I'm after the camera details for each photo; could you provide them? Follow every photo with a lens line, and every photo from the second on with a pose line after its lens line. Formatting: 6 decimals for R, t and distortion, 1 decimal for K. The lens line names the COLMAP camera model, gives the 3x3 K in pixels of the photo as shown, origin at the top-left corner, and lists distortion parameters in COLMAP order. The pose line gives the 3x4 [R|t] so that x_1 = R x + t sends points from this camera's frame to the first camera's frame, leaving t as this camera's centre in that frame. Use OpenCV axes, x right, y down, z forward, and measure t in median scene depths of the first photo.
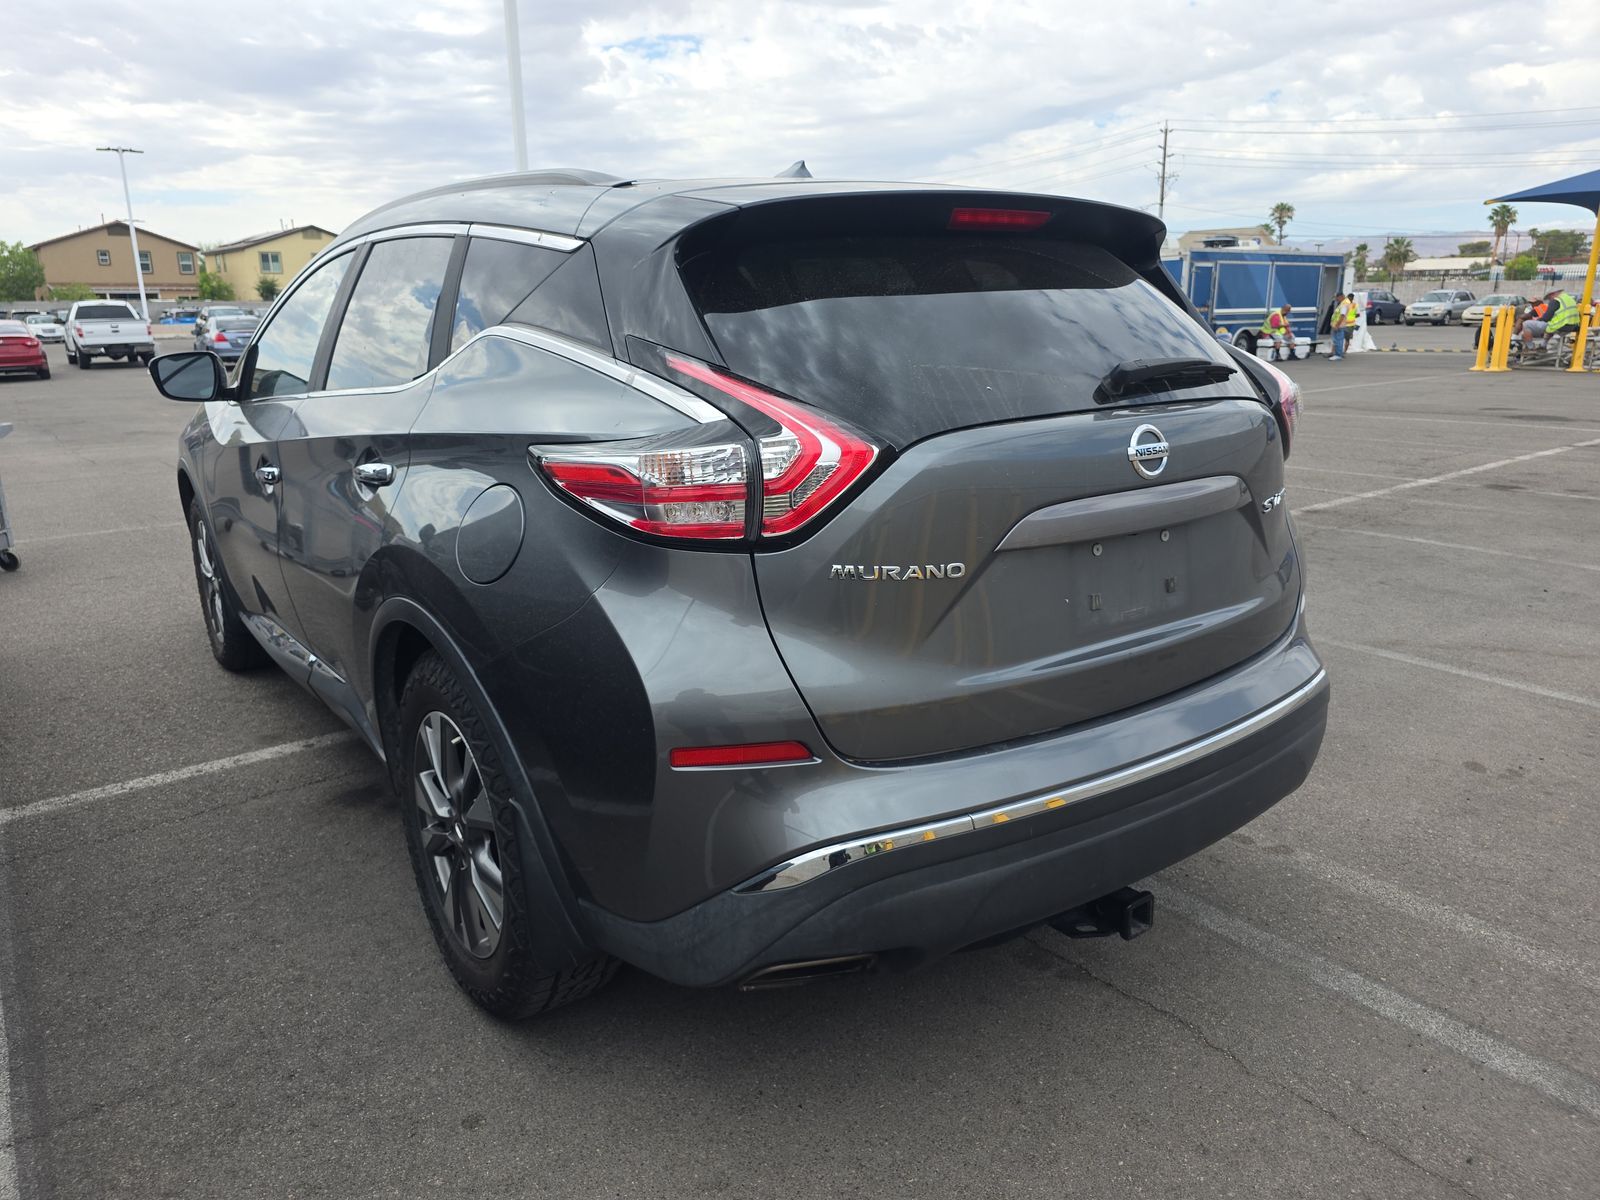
lens RADIAL K [[1096.8, 0, 786.8], [0, 1096.8, 606.6], [0, 0, 1]] dist [0.034488, -0.027120]
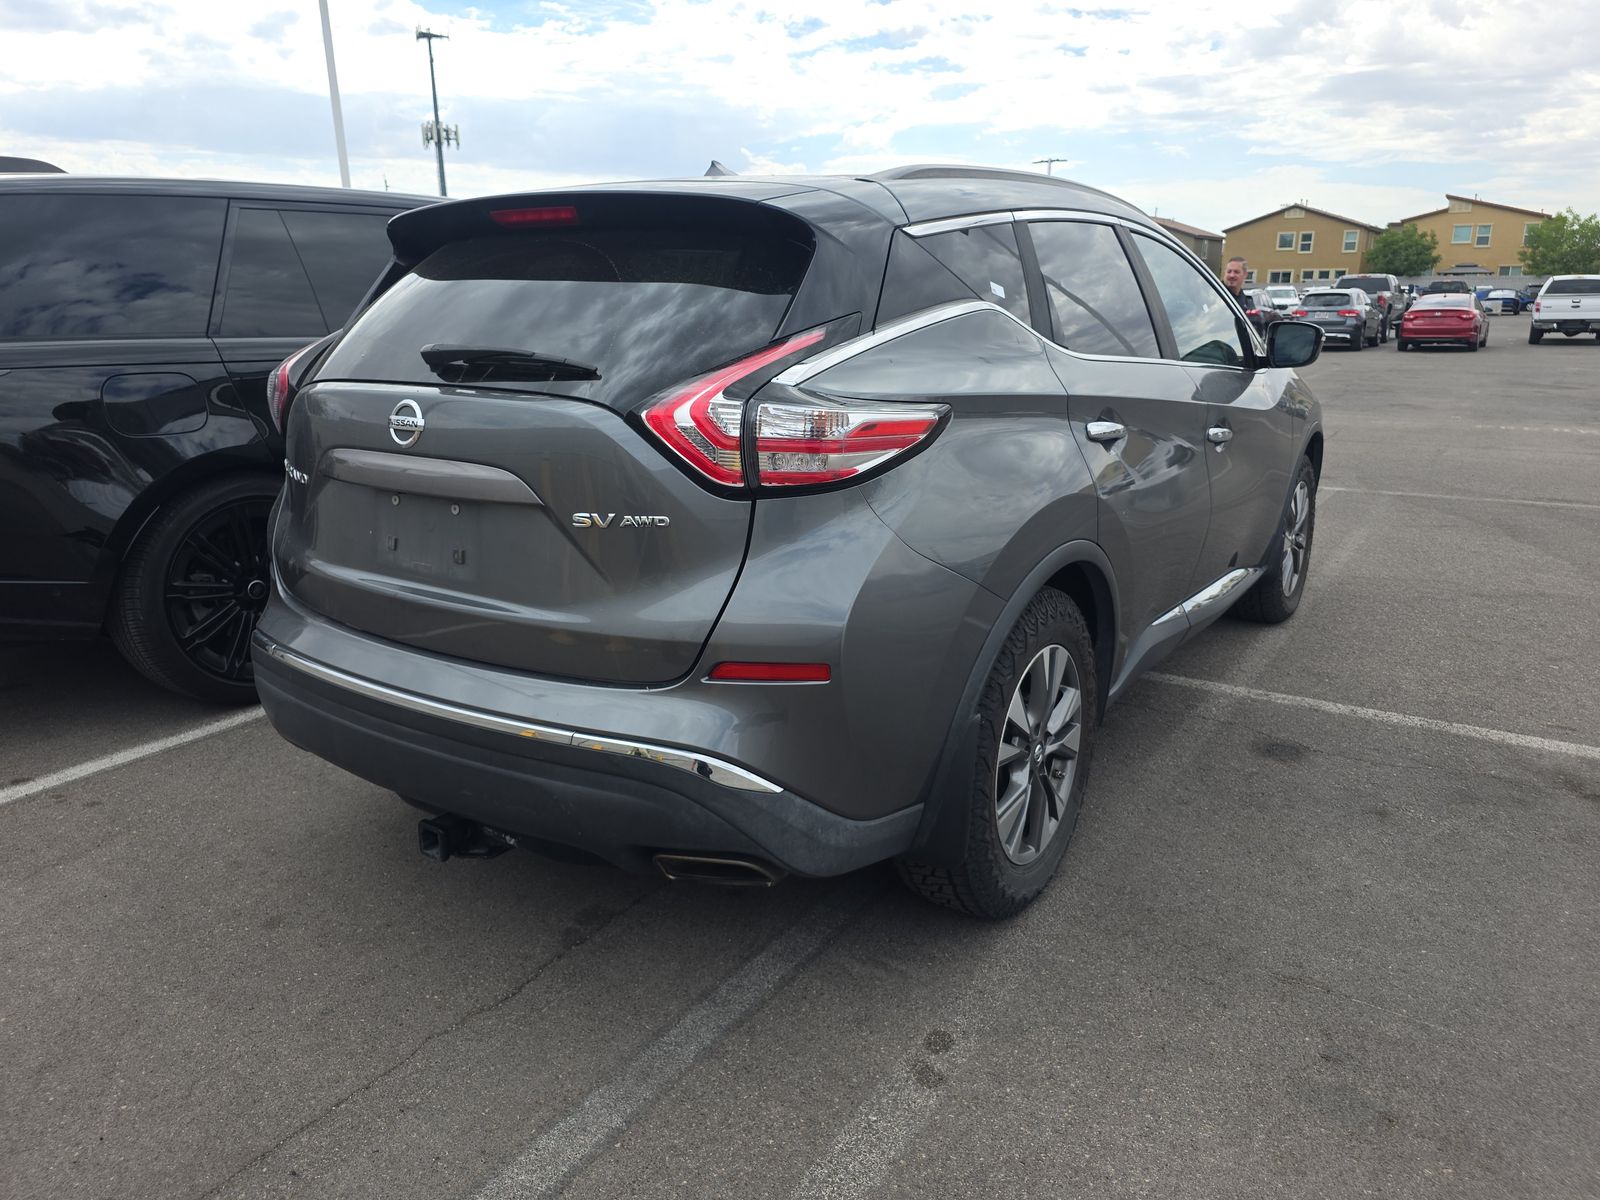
lens RADIAL K [[1096.8, 0, 793.9], [0, 1096.8, 593.7], [0, 0, 1]] dist [0.034488, -0.027120]
pose [[0.335452, 0.260106, -0.905437, 1.071391], [-0.249228, 0.951386, 0.180971, -0.194240], [0.908492, 0.164953, 0.383970, 0.664598]]
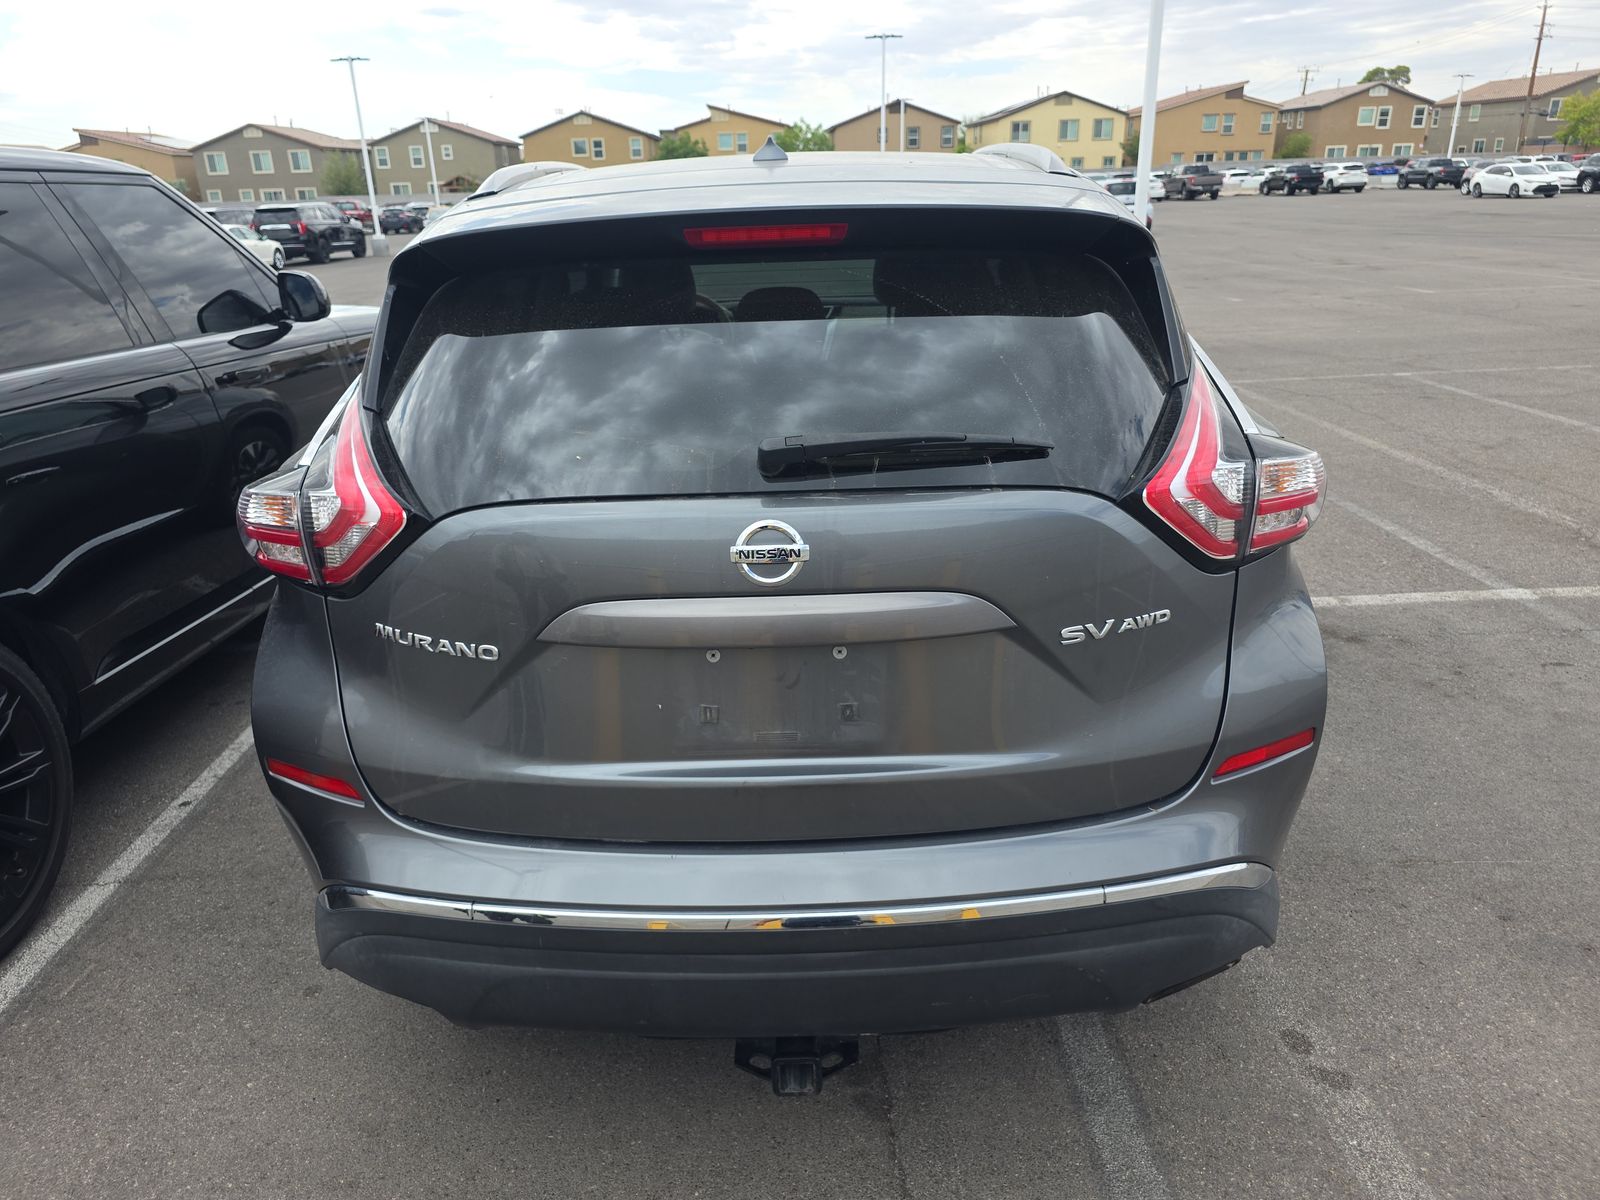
lens RADIAL K [[1096.8, 0, 786.4], [0, 1096.8, 608.3], [0, 0, 1]] dist [0.034488, -0.027120]
pose [[0.805814, 0.200648, -0.557139, 0.551478], [-0.136036, 0.978407, 0.155609, -0.158087], [0.576332, -0.049601, 0.815709, 0.243395]]
